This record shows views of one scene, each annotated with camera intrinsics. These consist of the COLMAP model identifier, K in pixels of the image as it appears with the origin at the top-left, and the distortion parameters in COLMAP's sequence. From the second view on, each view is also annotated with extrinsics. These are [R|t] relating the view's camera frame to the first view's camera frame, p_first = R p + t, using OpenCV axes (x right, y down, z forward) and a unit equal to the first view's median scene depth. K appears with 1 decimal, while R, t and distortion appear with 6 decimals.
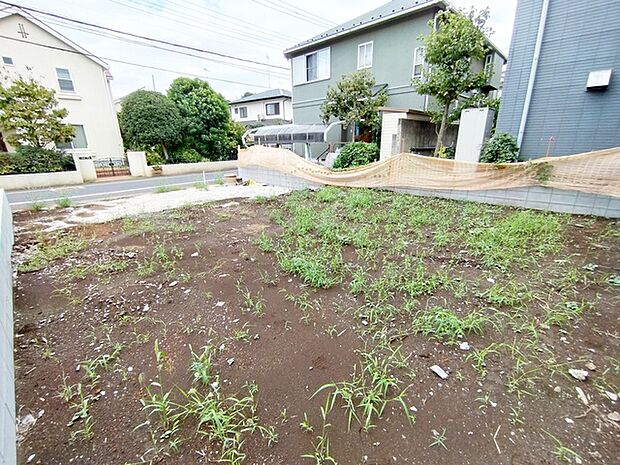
lens RADIAL K [[285.4, 0, 313.4], [0, 285.4, 233.3], [0, 0, 1]] dist [0.002730, 0.000224]
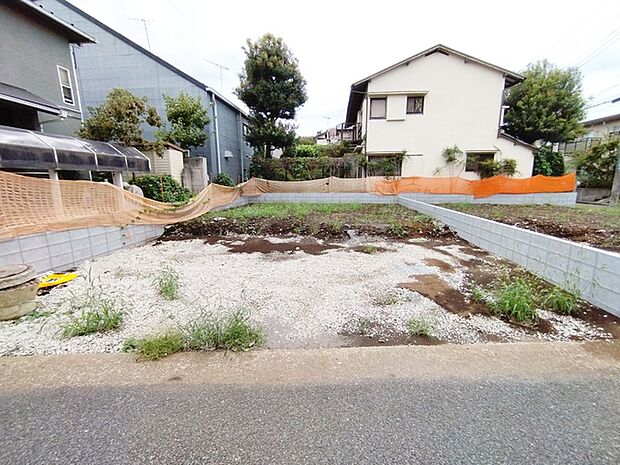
lens RADIAL K [[285.4, 0, 310.1], [0, 285.4, 232.4], [0, 0, 1]] dist [0.002730, 0.000224]
pose [[-0.629265, -0.120986, 0.767716, -0.774413], [0.246682, 0.905639, 0.344916, -0.309890], [-0.737003, 0.406425, -0.540042, 1.083908]]
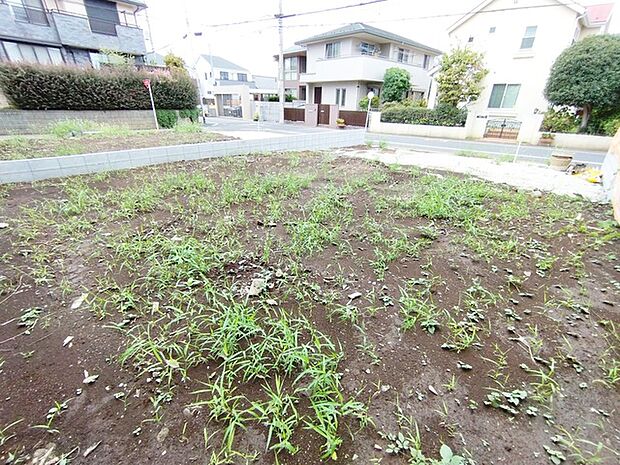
lens RADIAL K [[285.4, 0, 308.9], [0, 285.4, 230.5], [0, 0, 1]] dist [0.002730, 0.000224]
pose [[0.010613, 0.426871, -0.904250, 0.475412], [-0.320824, 0.857947, 0.401247, -0.159384], [0.947079, 0.285847, 0.146056, 0.465355]]
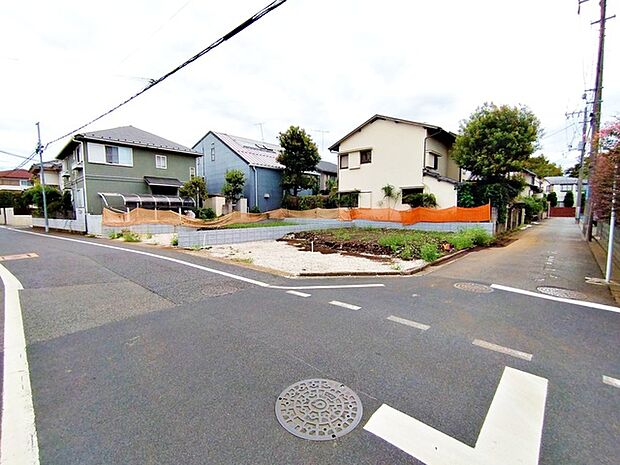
lens RADIAL K [[285.4, 0, 309.4], [0, 285.4, 234.5], [0, 0, 1]] dist [0.002730, 0.000224]
pose [[-0.019729, -0.071917, 0.997215, -1.858635], [0.302349, 0.950280, 0.074514, -0.040296], [-0.952993, 0.302977, 0.002995, 0.264001]]
